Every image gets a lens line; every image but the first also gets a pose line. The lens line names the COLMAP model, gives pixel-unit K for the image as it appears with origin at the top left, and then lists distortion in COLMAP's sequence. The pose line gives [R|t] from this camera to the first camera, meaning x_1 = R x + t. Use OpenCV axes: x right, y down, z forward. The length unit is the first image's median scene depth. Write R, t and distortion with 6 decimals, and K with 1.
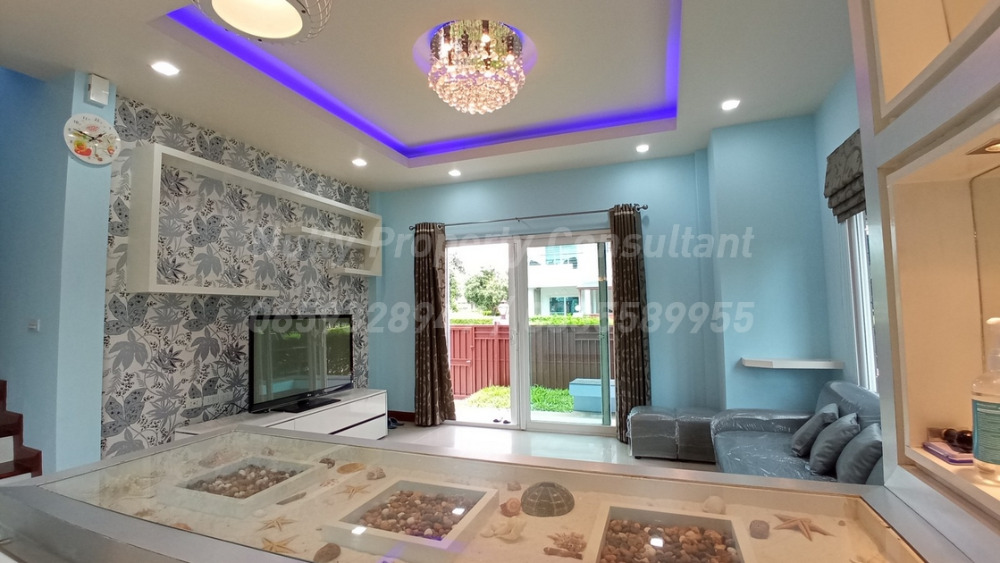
lens RADIAL K [[455.3, 0, 497.6], [0, 455.3, 280.3], [0, 0, 1]] dist [-0.035481, 0.009659]
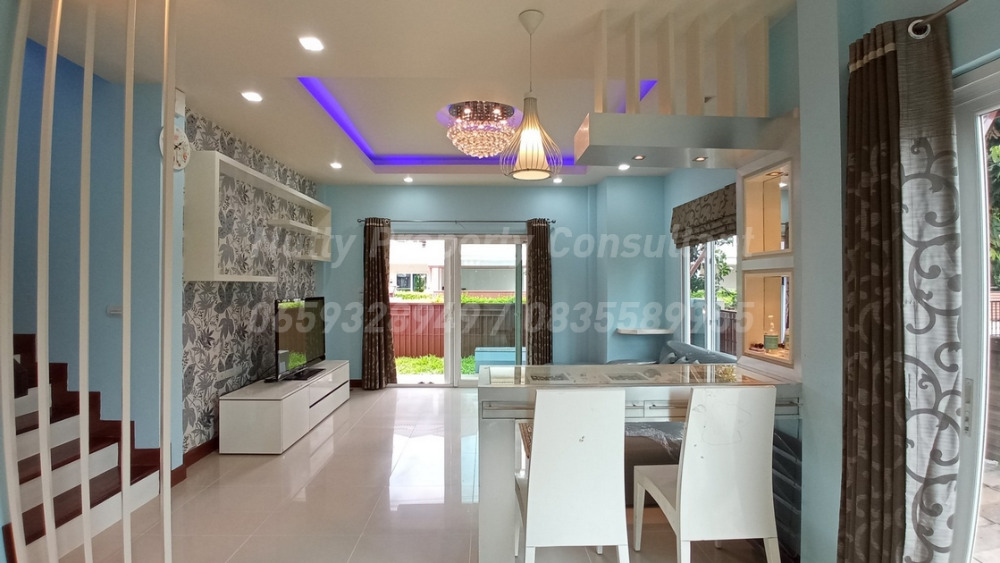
lens RADIAL K [[455.3, 0, 499.5], [0, 455.3, 282.1], [0, 0, 1]] dist [-0.035481, 0.009659]
pose [[0.926723, 0.020090, 0.375208, -0.360714], [-0.042636, 0.997742, 0.051886, -0.043612], [-0.373318, -0.064081, 0.925487, -0.248233]]
